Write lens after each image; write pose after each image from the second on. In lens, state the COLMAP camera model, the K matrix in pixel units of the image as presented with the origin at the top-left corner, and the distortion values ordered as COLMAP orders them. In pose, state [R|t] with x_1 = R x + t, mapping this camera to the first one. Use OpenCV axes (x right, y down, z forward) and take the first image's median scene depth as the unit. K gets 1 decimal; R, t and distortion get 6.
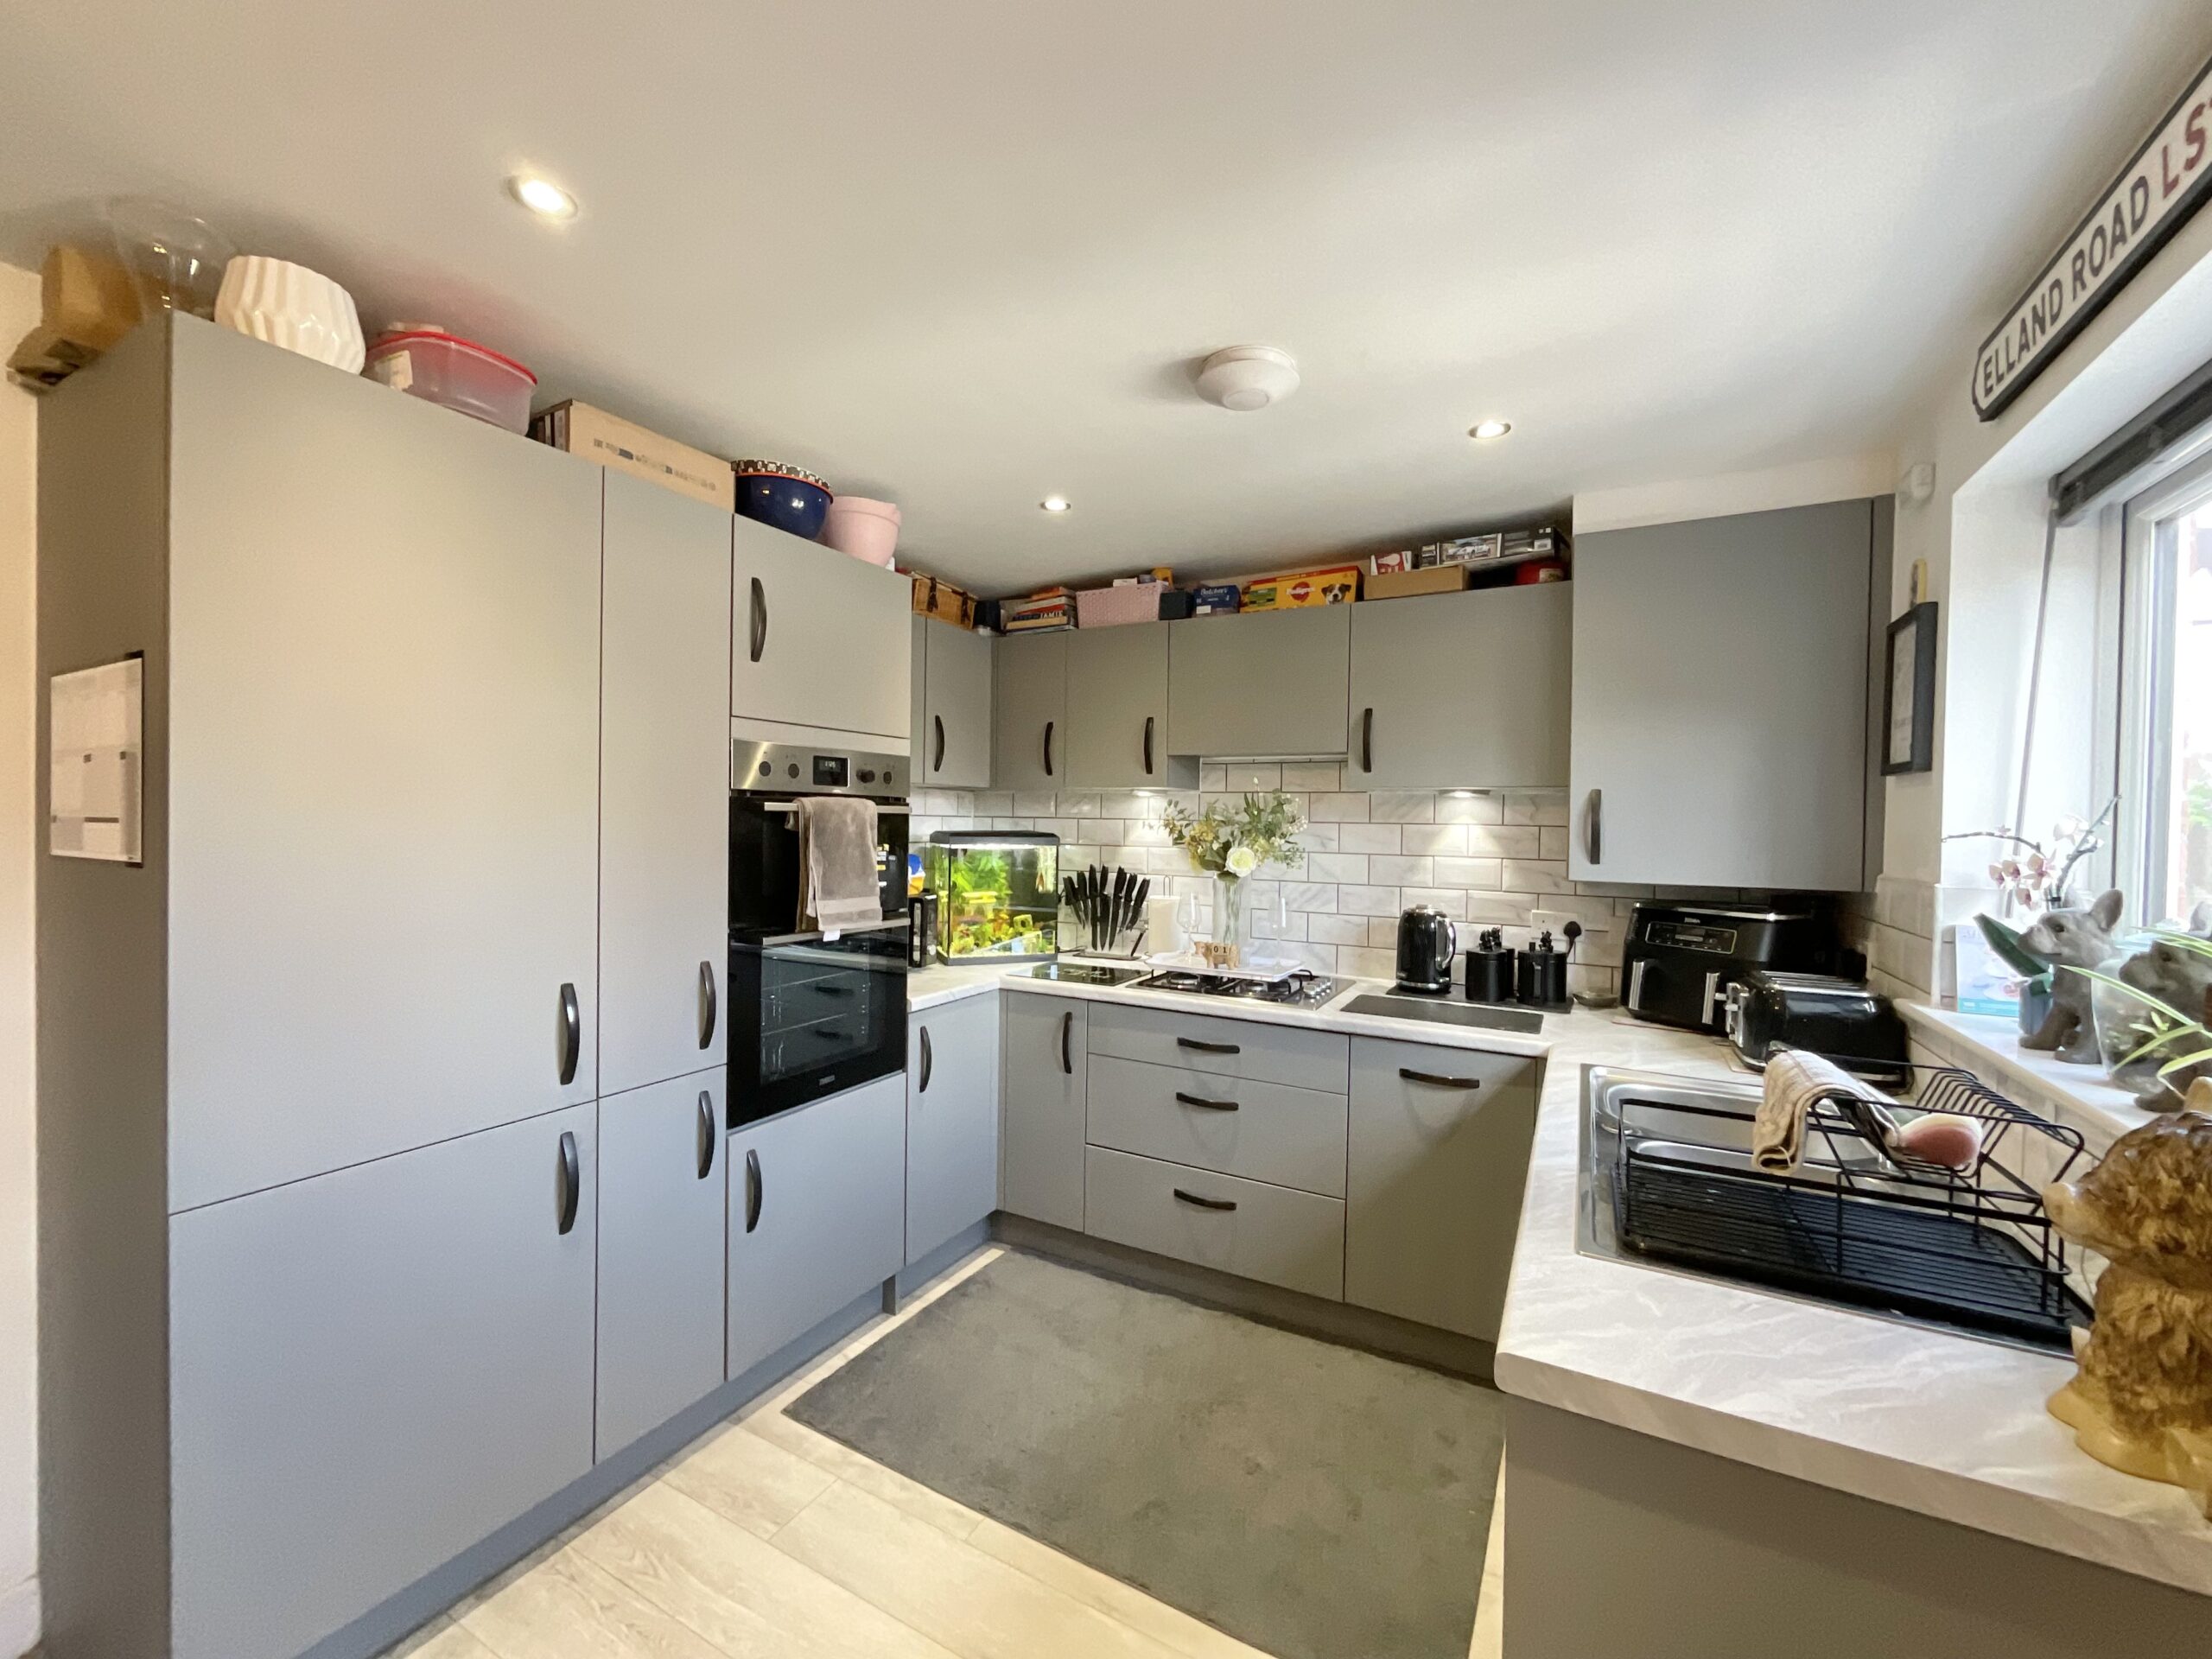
lens RADIAL K [[899.5, 0, 1101.5], [0, 899.5, 831.8], [0, 0, 1]] dist [0.000904, -0.000306]
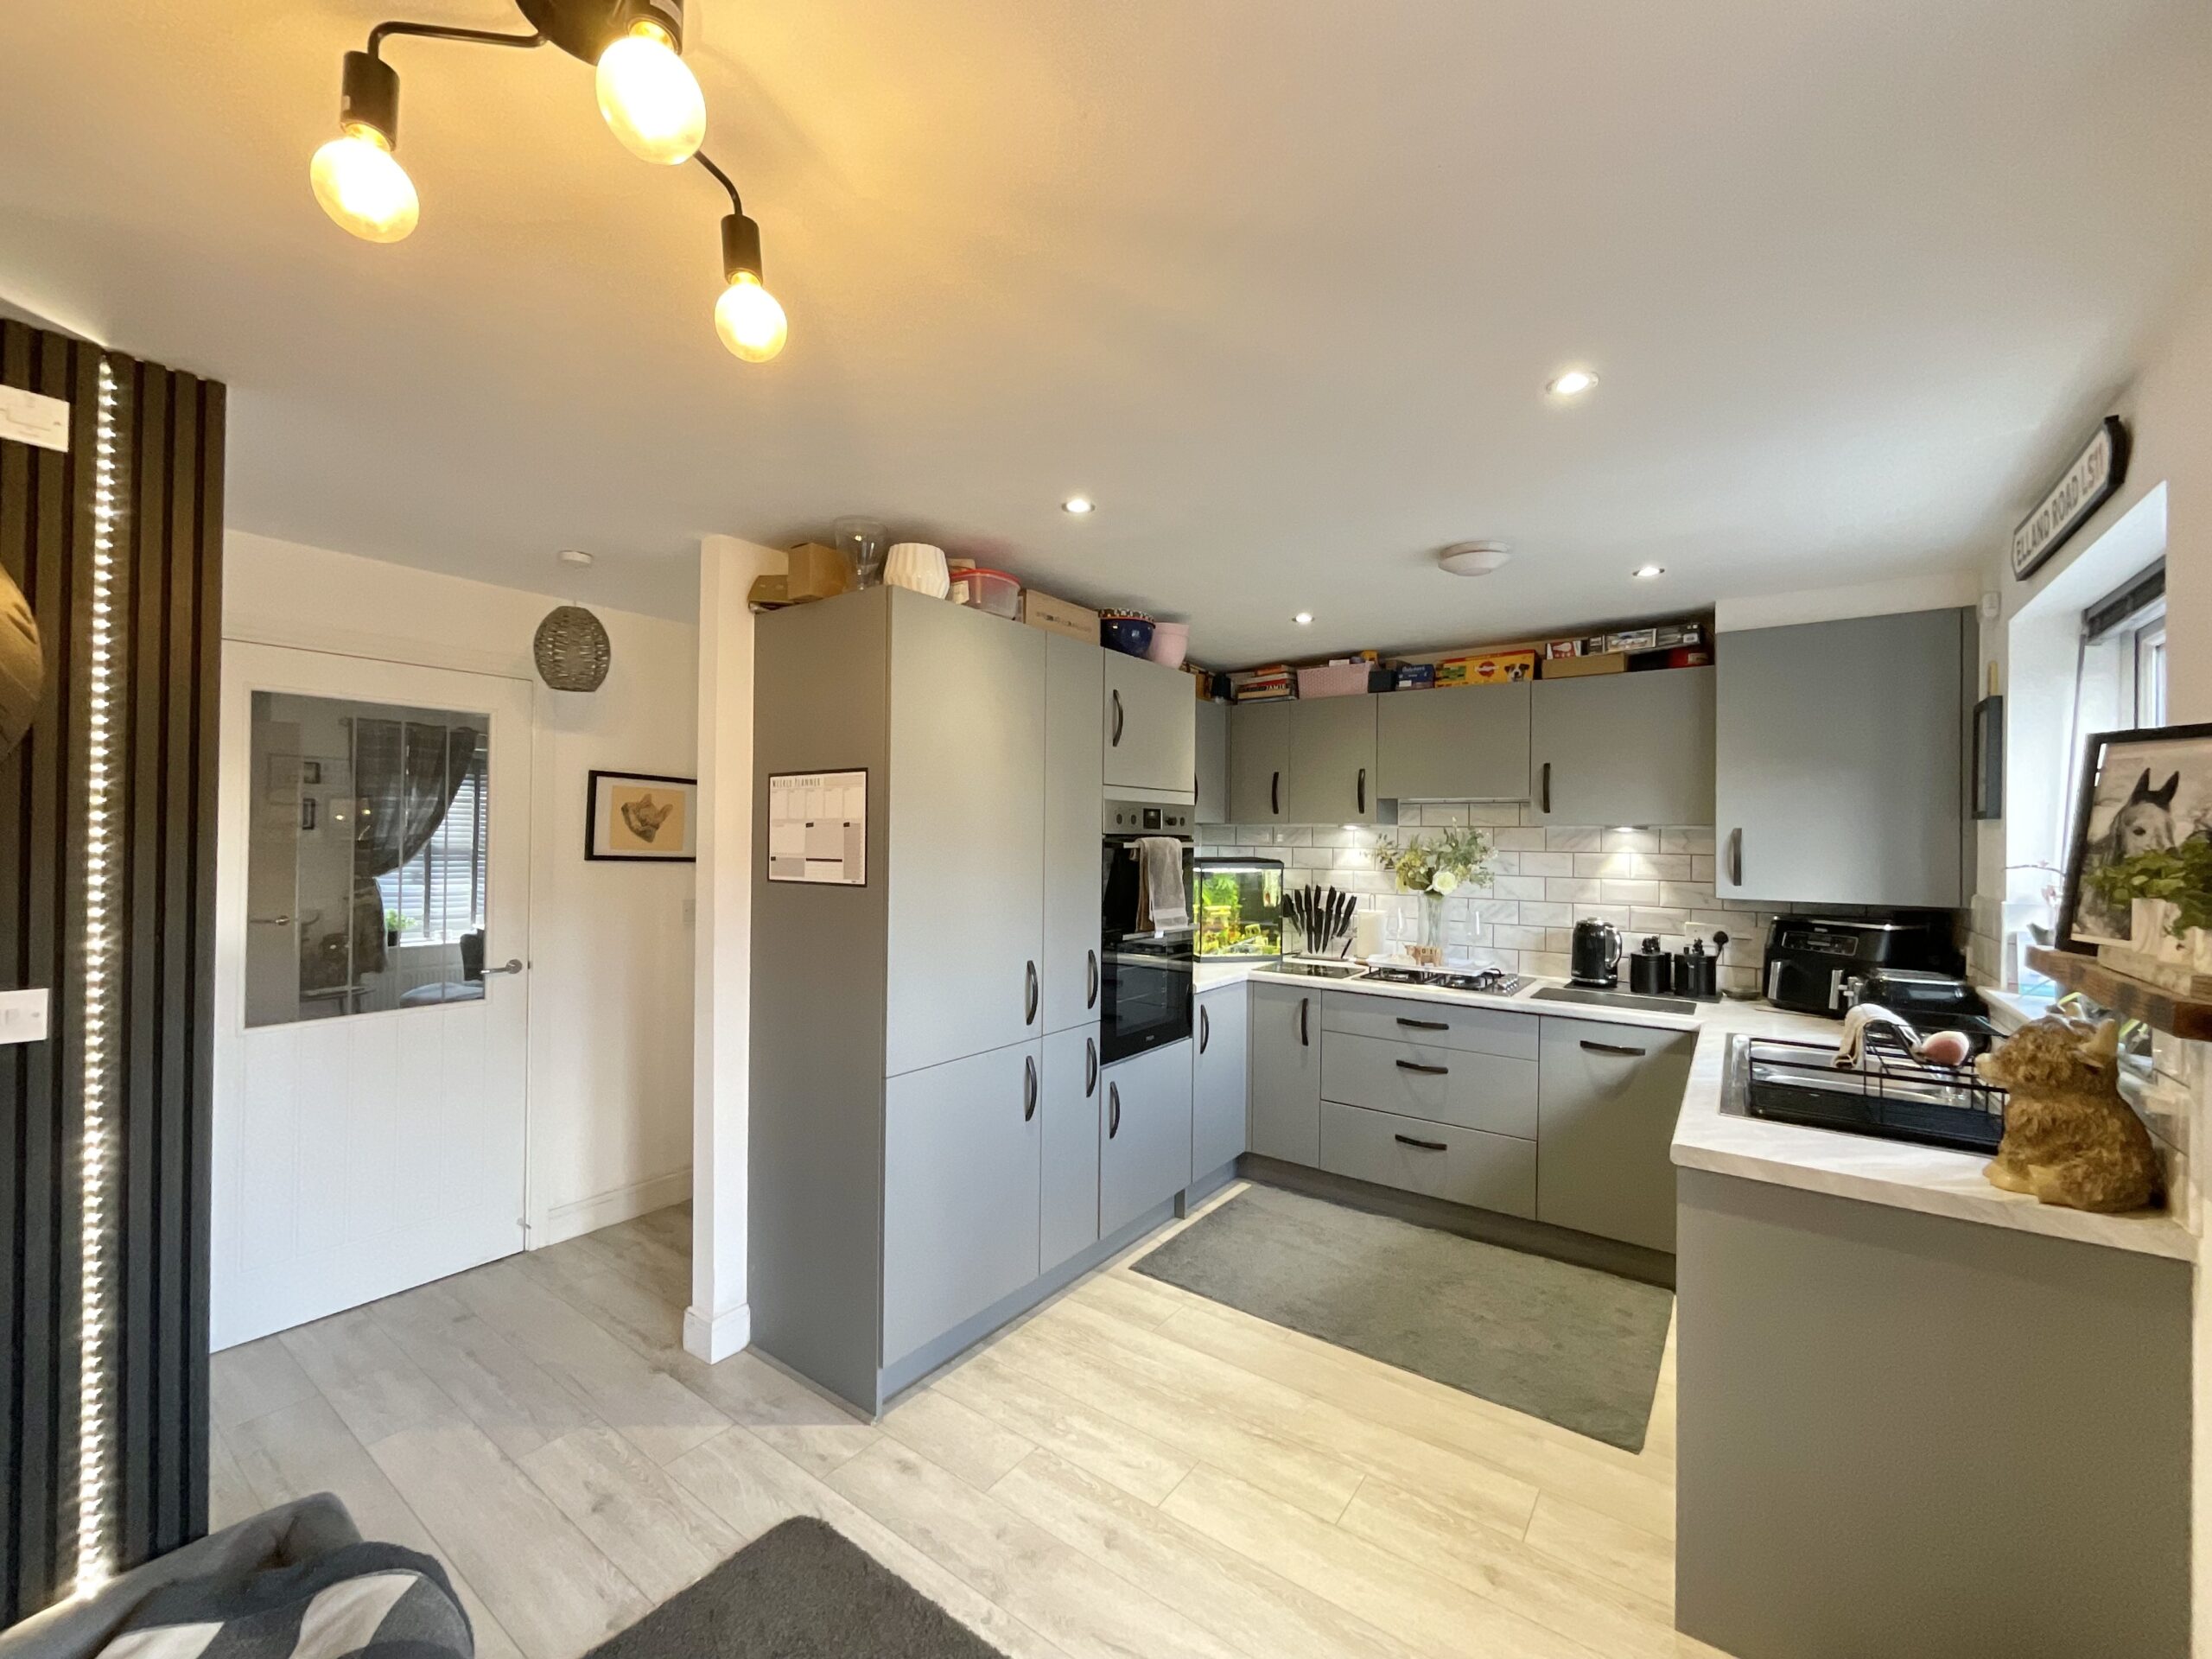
lens RADIAL K [[899.5, 0, 1102.2], [0, 899.5, 830.9], [0, 0, 1]] dist [0.000904, -0.000306]
pose [[0.991945, -0.005240, -0.126557, -0.218634], [0.002664, 0.999786, -0.020521, -0.021124], [0.126638, 0.020019, 0.991747, -0.449449]]
